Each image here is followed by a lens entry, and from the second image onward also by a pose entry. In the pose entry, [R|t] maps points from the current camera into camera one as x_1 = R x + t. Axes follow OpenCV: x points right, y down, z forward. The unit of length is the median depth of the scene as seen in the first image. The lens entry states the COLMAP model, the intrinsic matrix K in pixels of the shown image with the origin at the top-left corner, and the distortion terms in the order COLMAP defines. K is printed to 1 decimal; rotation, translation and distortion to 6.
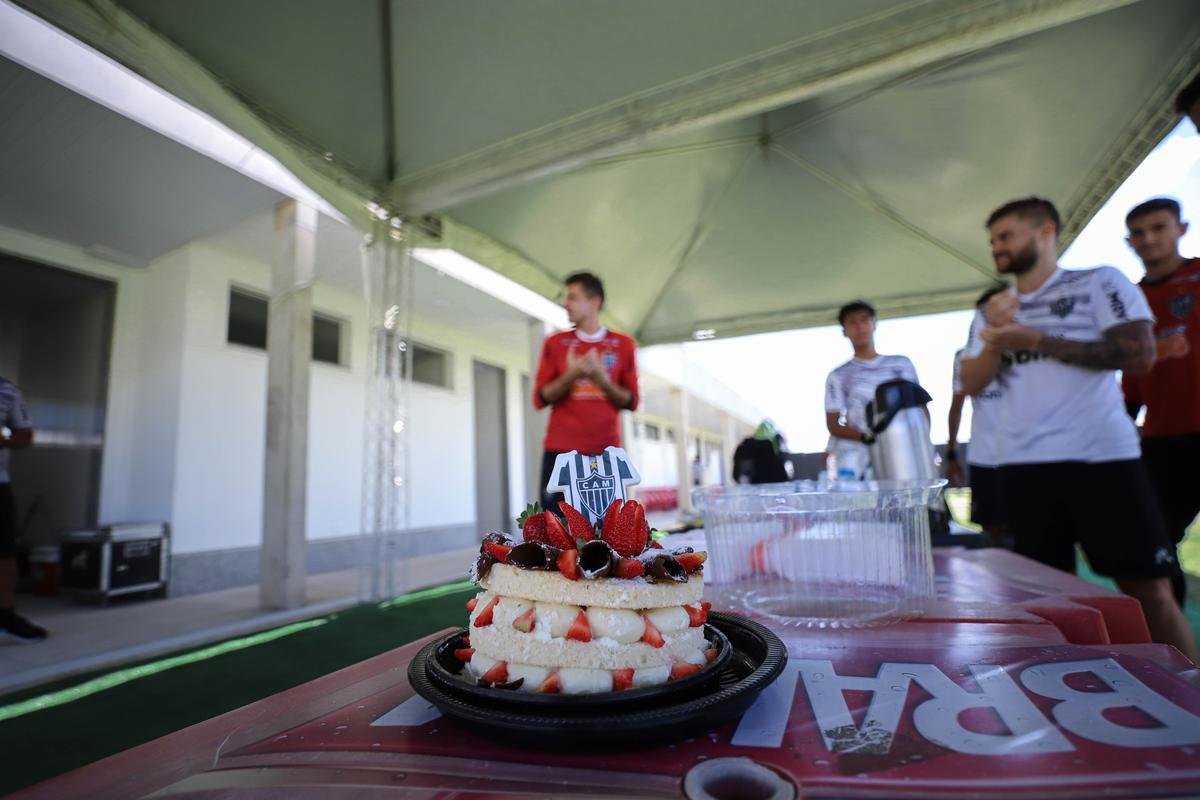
lens RADIAL K [[546.6, 0, 594.7], [0, 546.6, 403.2], [0, 0, 1]] dist [-0.041219, 0.013067]
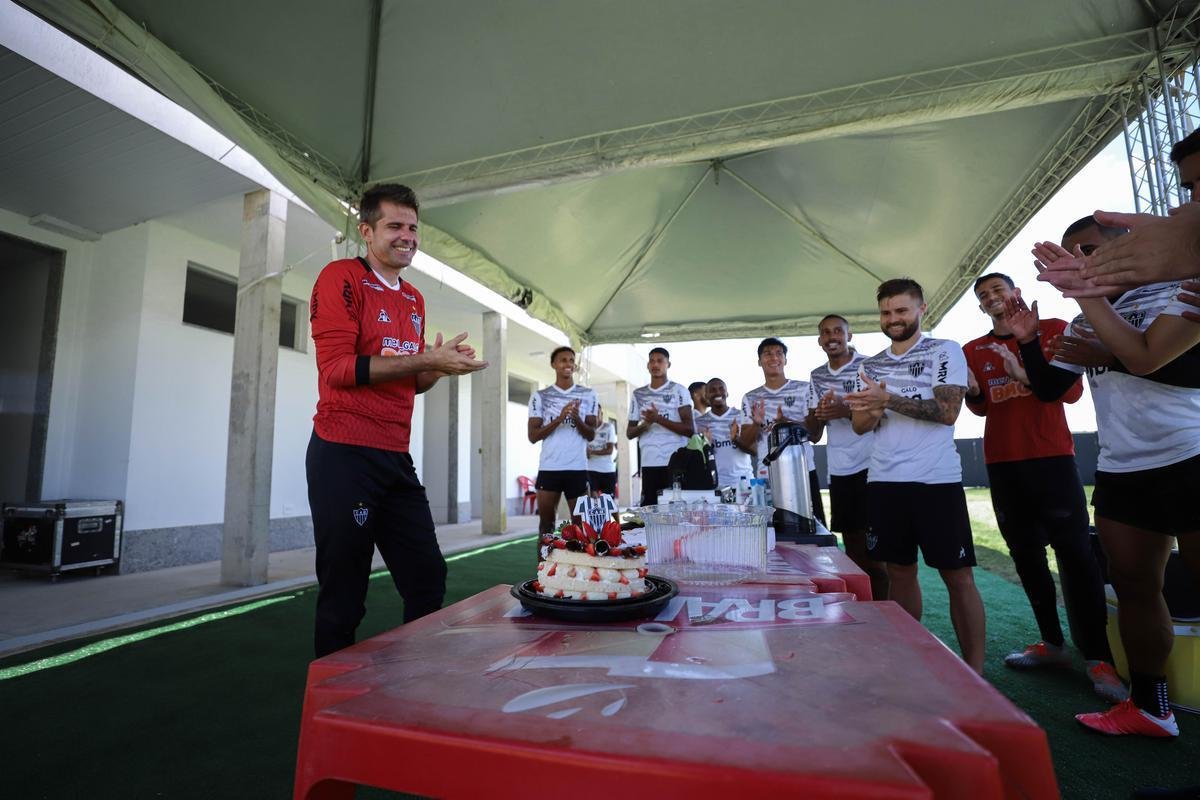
lens RADIAL K [[546.6, 0, 594.7], [0, 546.6, 403.2], [0, 0, 1]] dist [-0.041219, 0.013067]
pose [[0.993688, 0.049057, 0.100881, -0.024885], [-0.051299, 0.998488, 0.019745, -0.032412], [-0.099760, -0.024796, 0.994703, -0.112077]]
